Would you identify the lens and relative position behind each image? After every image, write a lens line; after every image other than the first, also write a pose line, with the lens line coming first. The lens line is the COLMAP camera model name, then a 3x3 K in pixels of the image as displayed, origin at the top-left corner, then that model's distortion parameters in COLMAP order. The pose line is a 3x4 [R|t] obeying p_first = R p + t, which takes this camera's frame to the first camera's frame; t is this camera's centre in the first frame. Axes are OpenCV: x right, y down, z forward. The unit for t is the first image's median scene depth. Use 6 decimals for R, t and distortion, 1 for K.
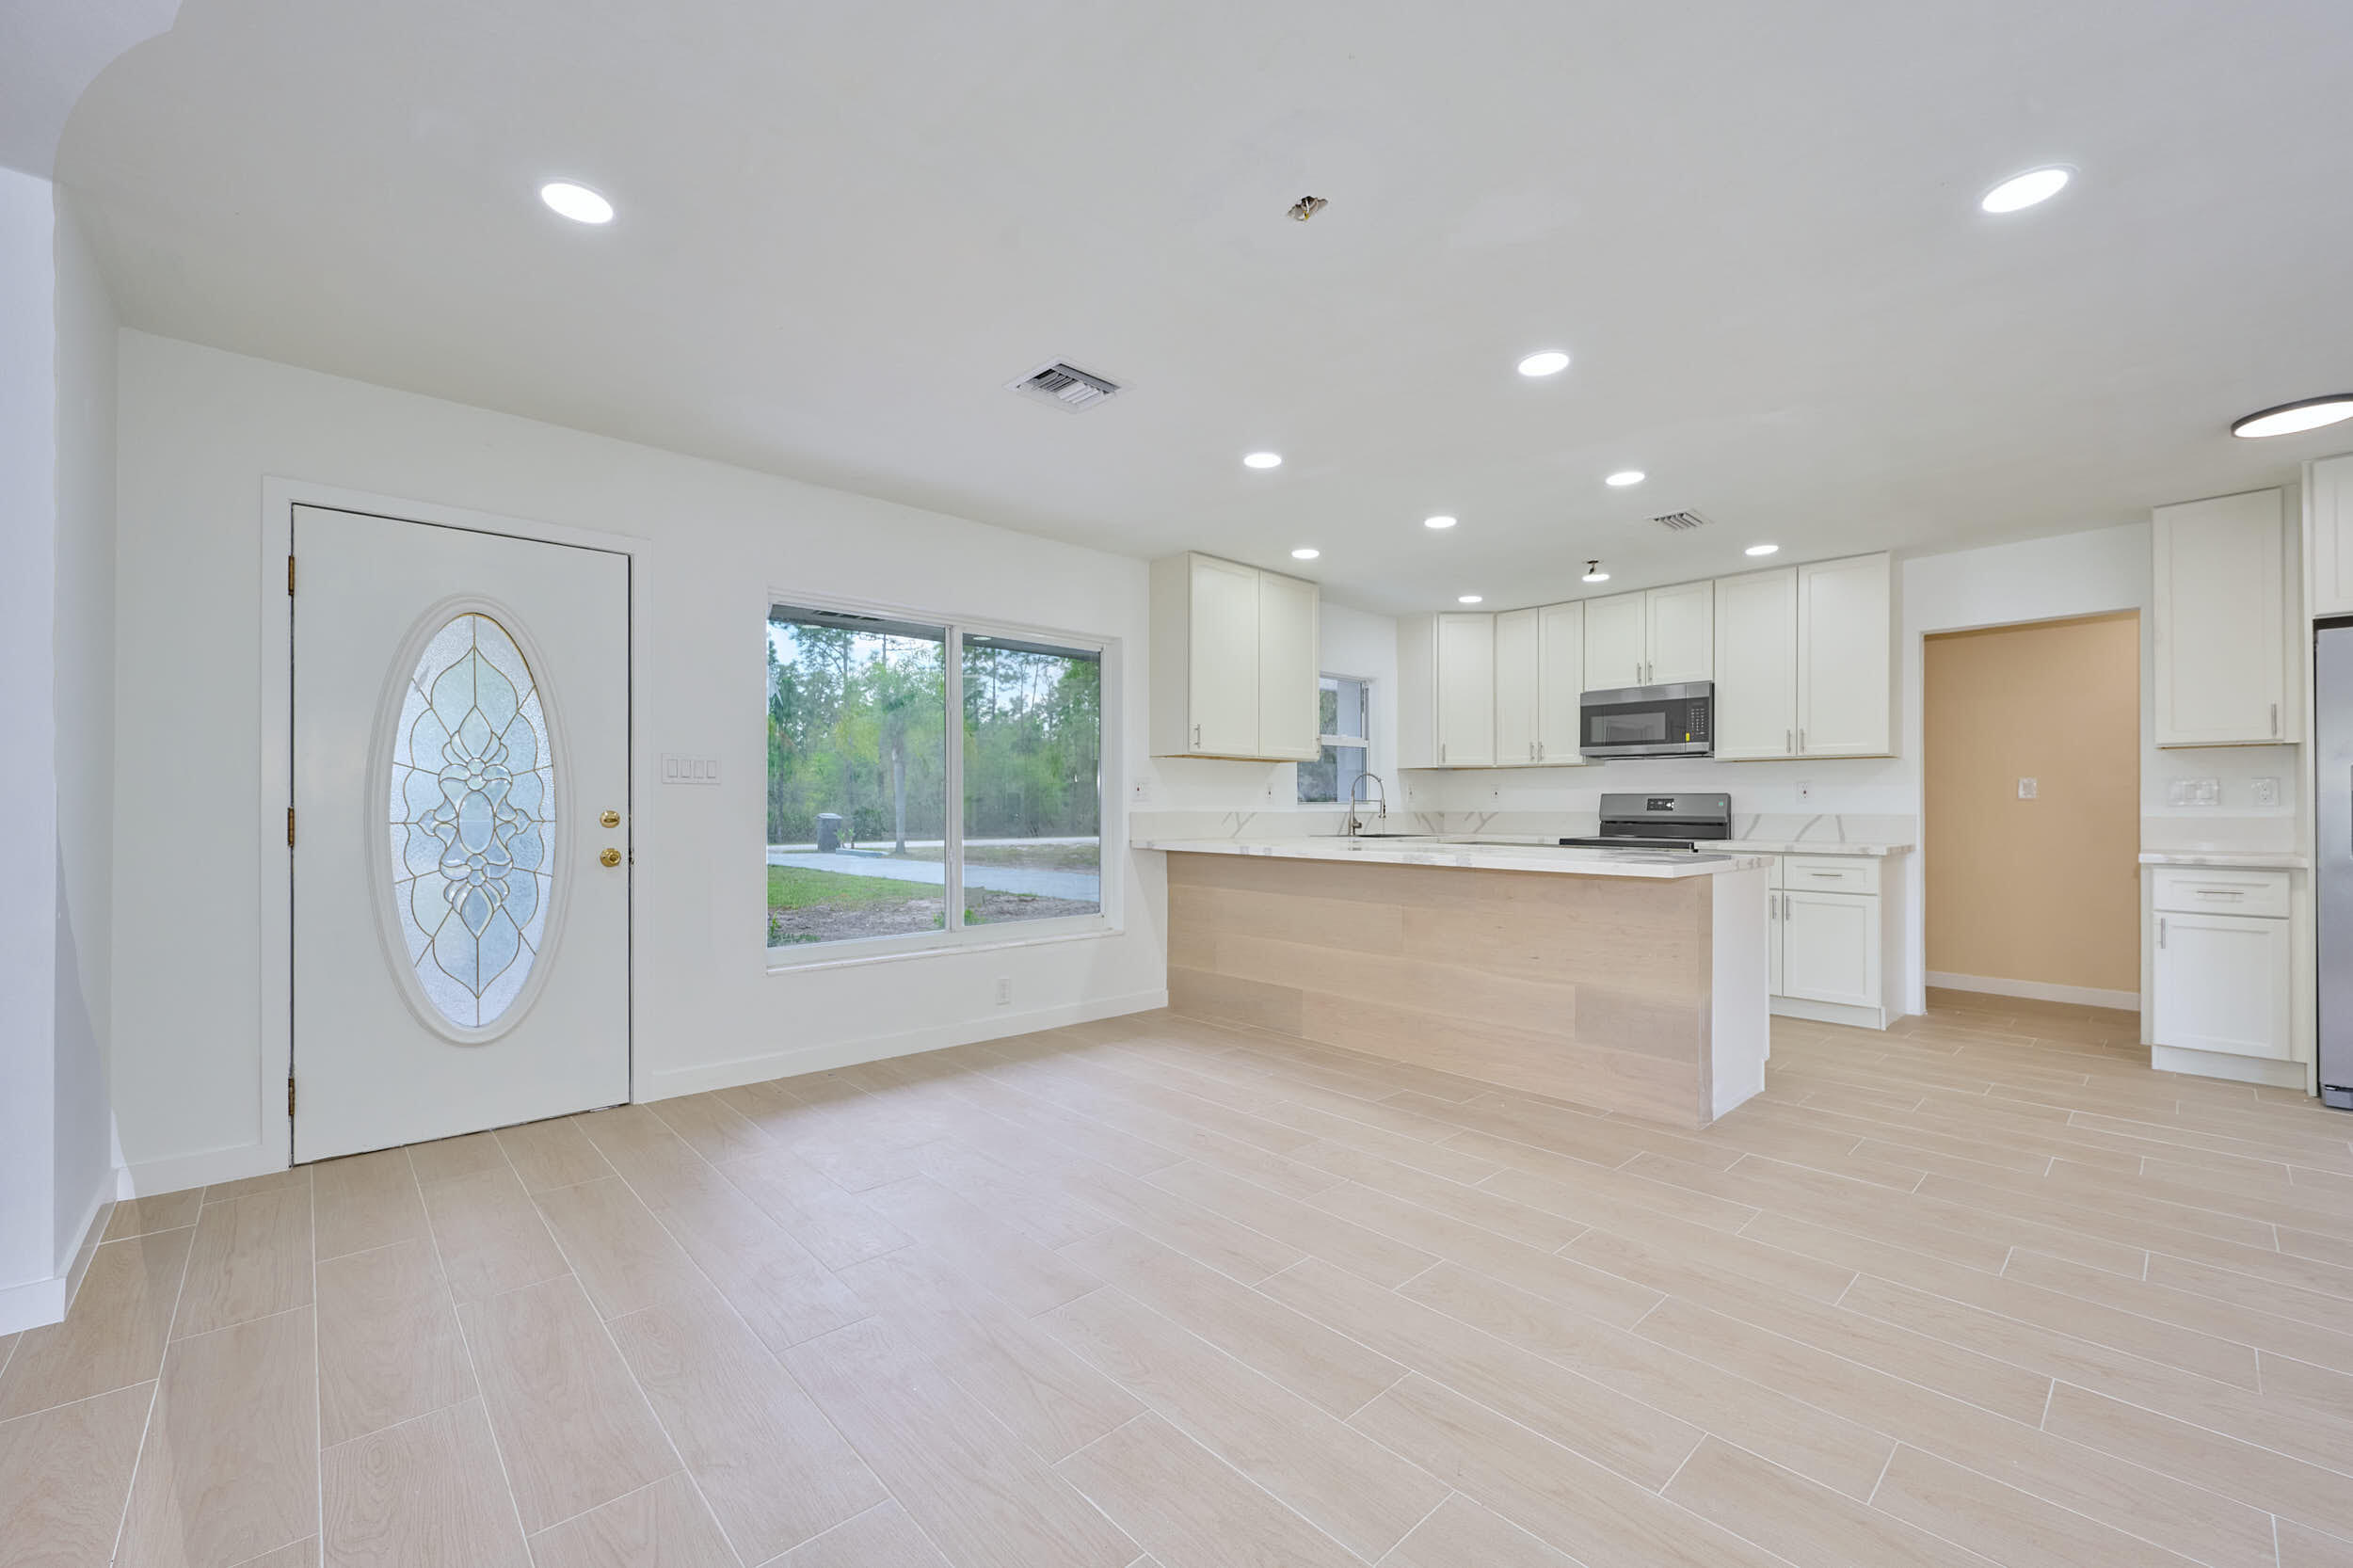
lens RADIAL K [[945.0, 0, 1174.7], [0, 945.0, 803.7], [0, 0, 1]] dist [-0.001328, -0.000143]
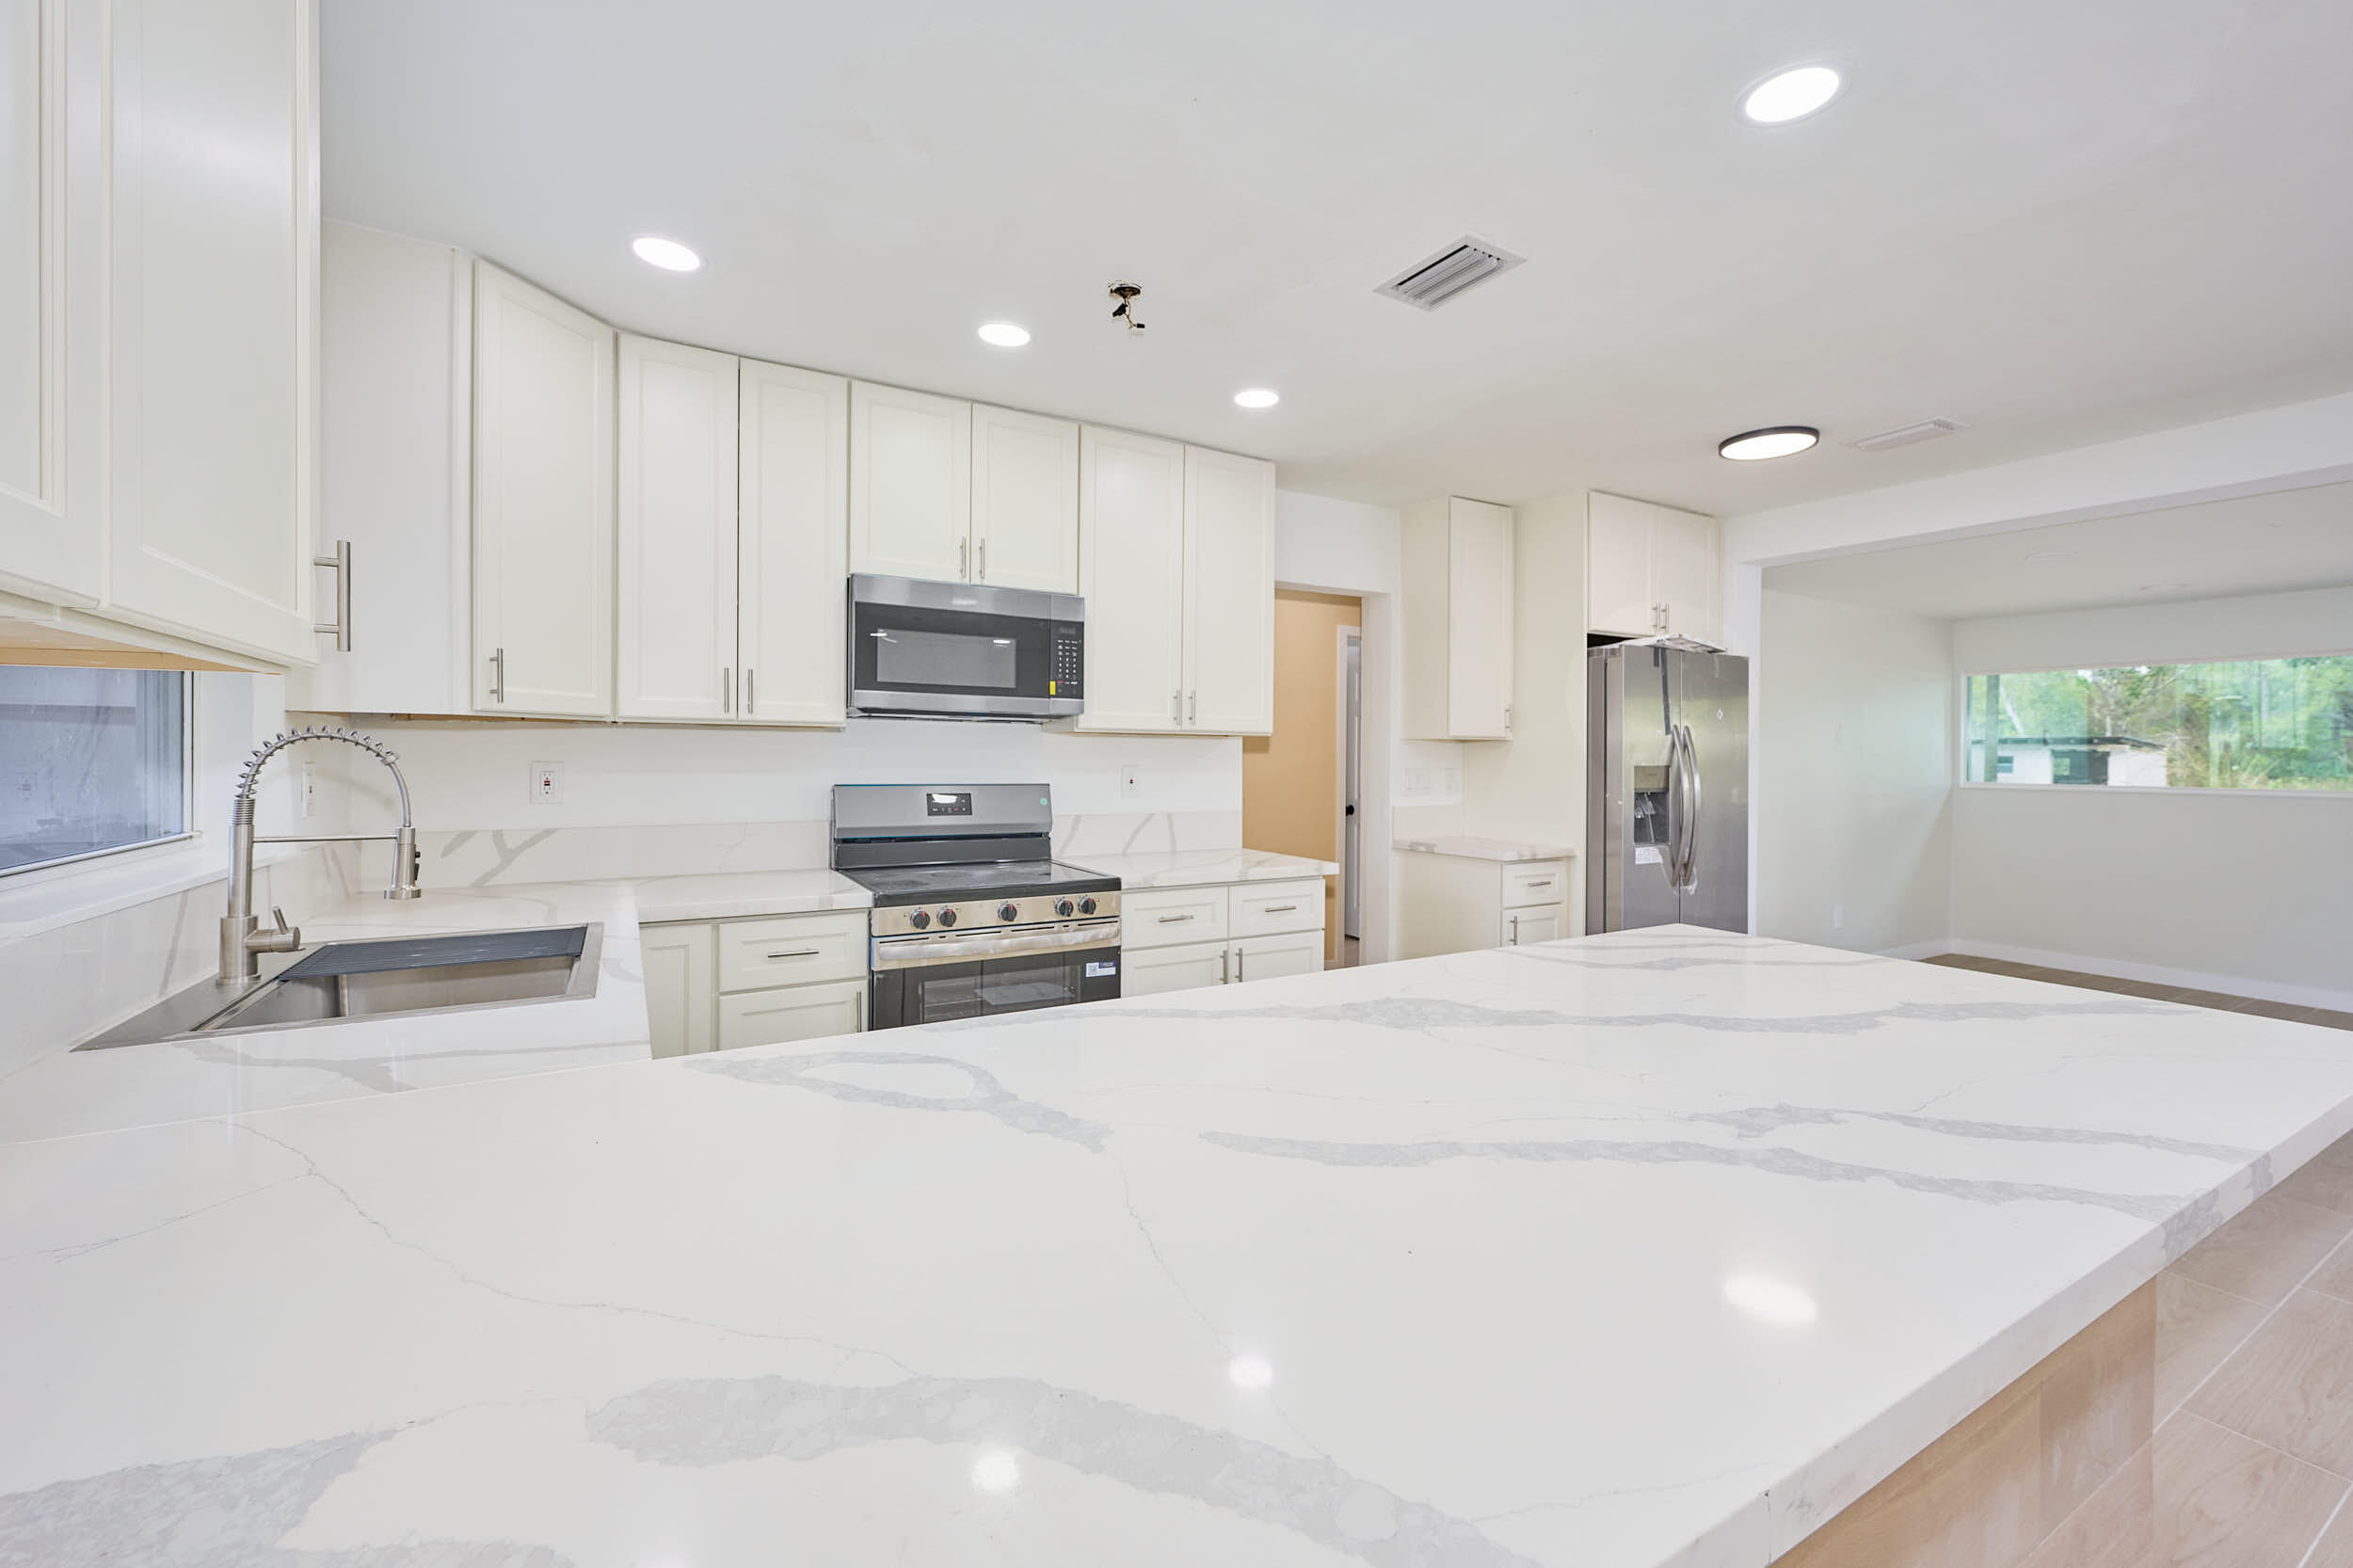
lens RADIAL K [[950.9, 0, 1181.6], [0, 950.9, 756.7], [0, 0, 1]] dist [0.001763, 0.000250]
pose [[0.211744, -0.001767, 0.977323, 0.001178], [-0.009389, 0.999949, 0.003842, -0.034866], [-0.977280, -0.009989, 0.211717, 0.870391]]
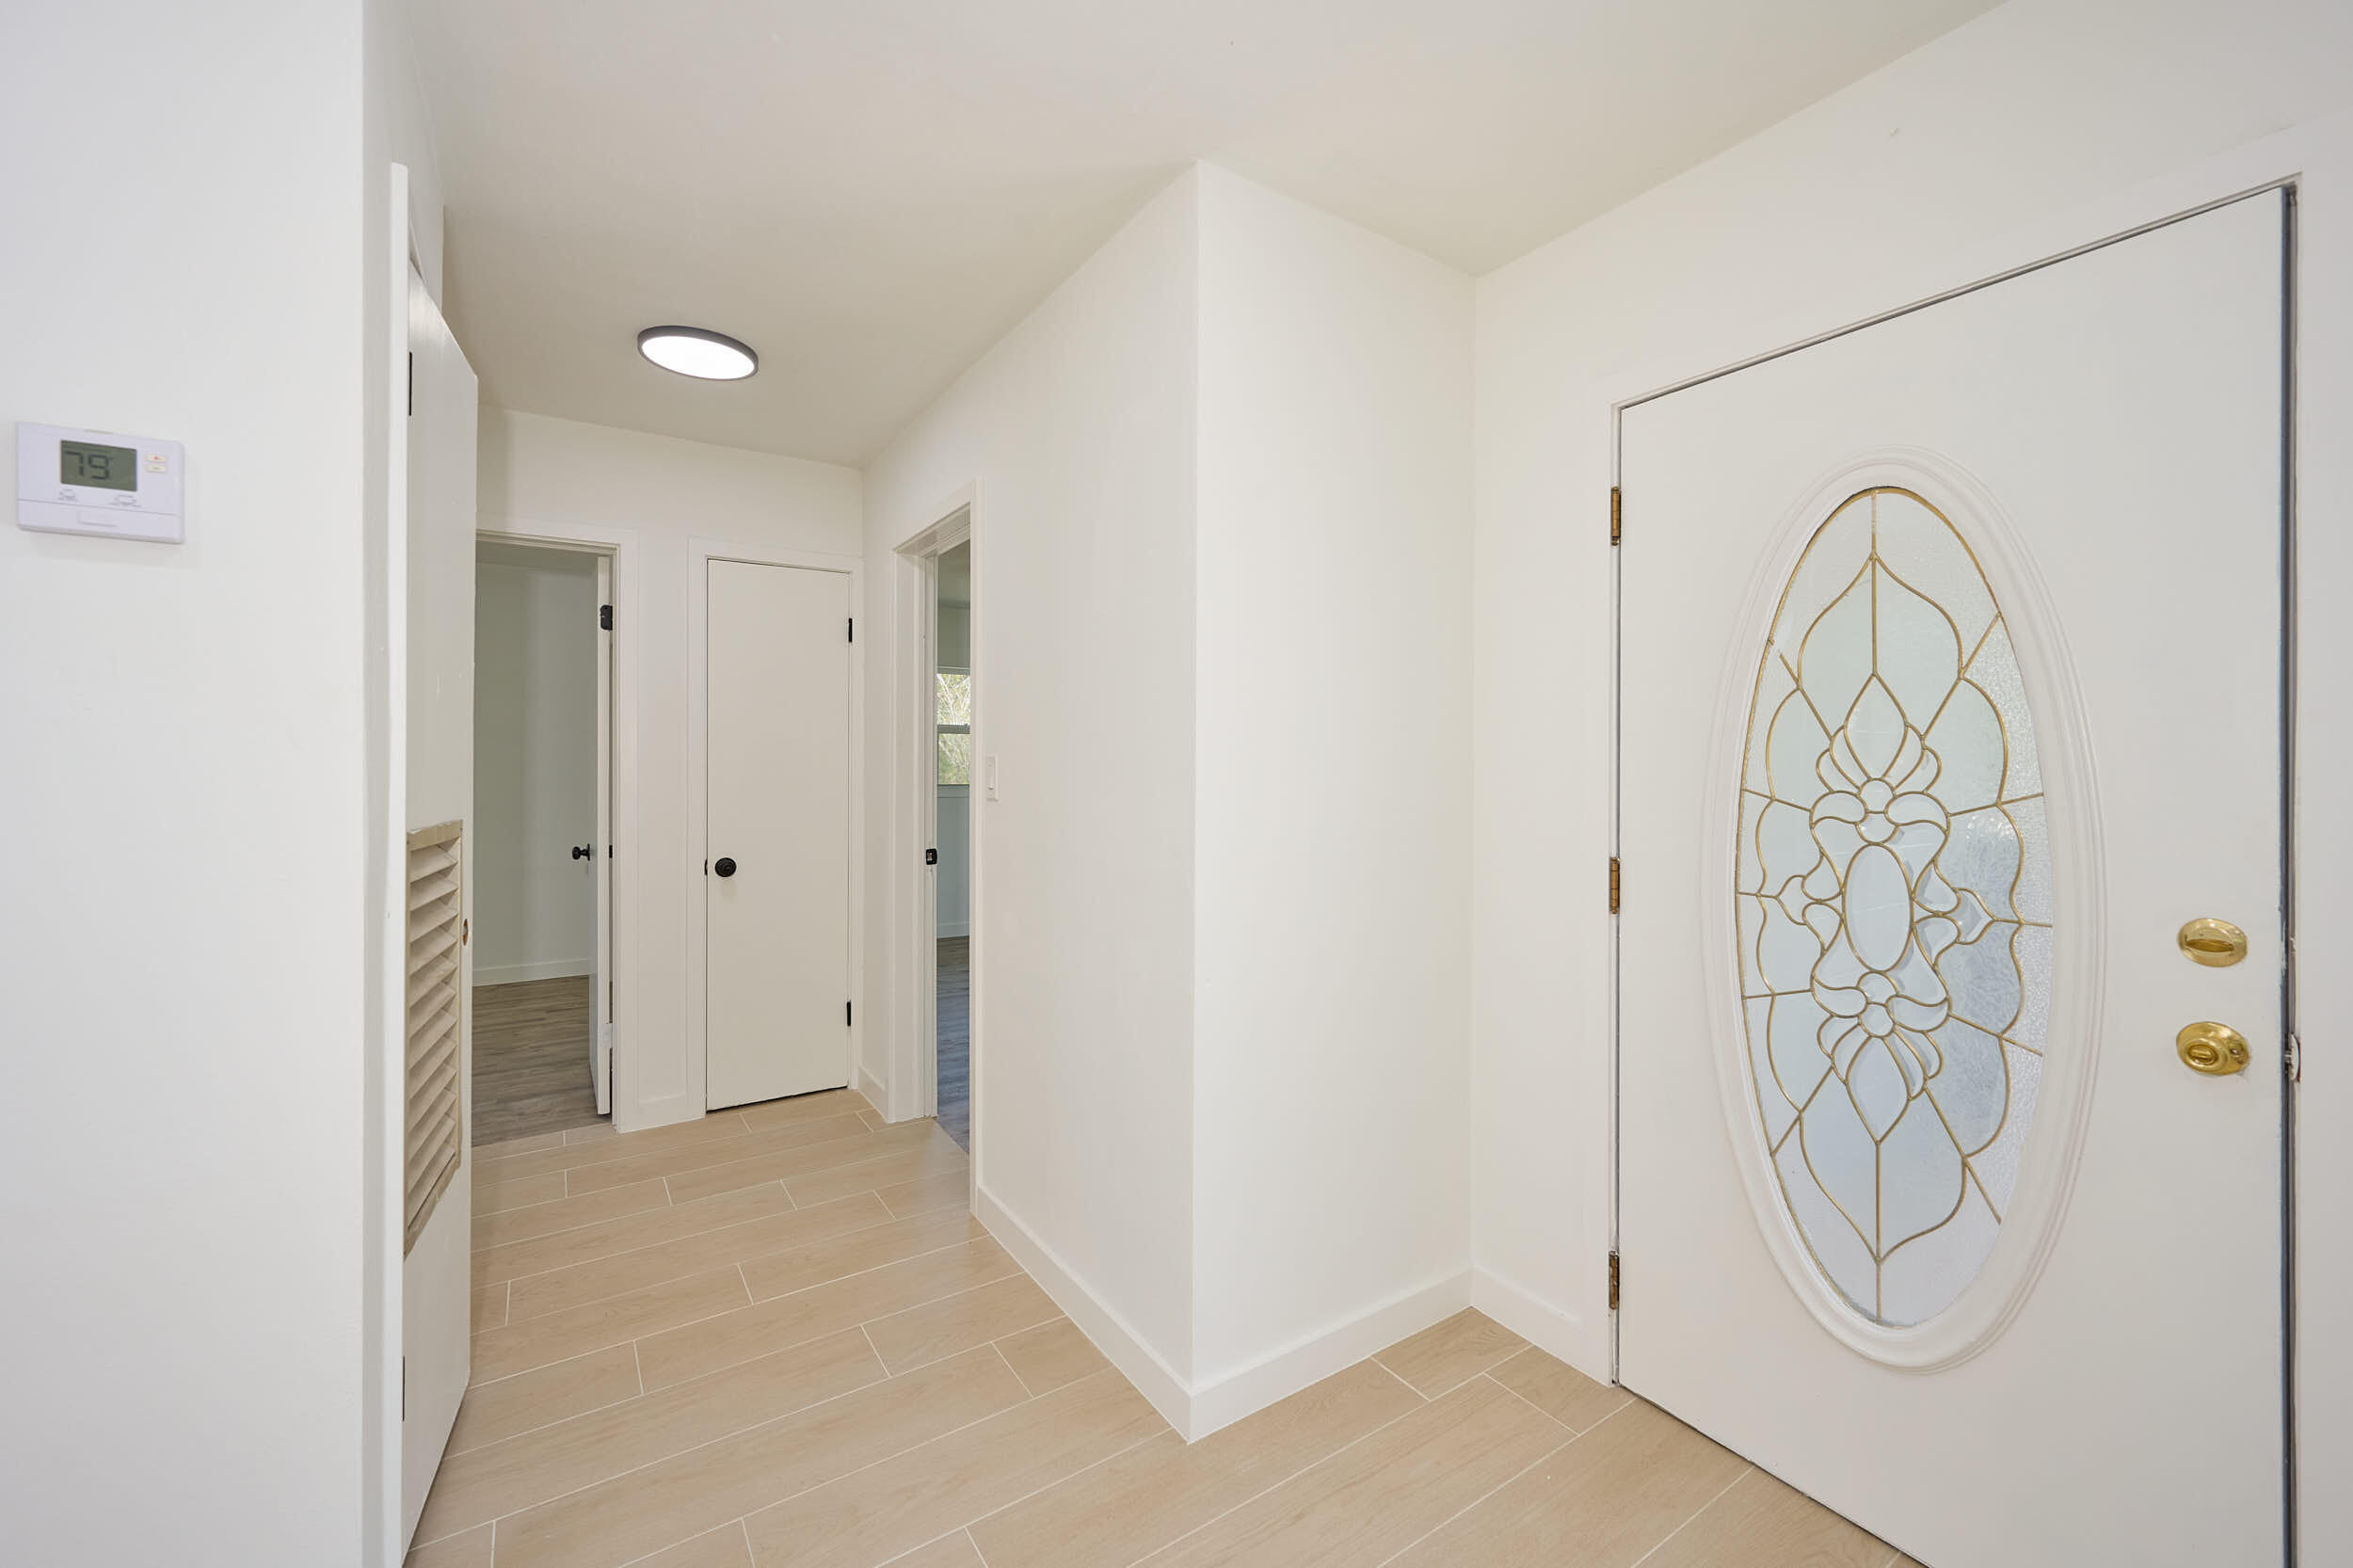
lens RADIAL K [[943.7, 0, 1179.9], [0, 943.7, 755.7], [0, 0, 1]] dist [-0.000470, -0.000017]
pose [[-0.160543, -0.003621, -0.987022, -0.118569], [0.005449, 0.999975, -0.004554, -0.037449], [0.987014, -0.006110, -0.160520, 0.448414]]
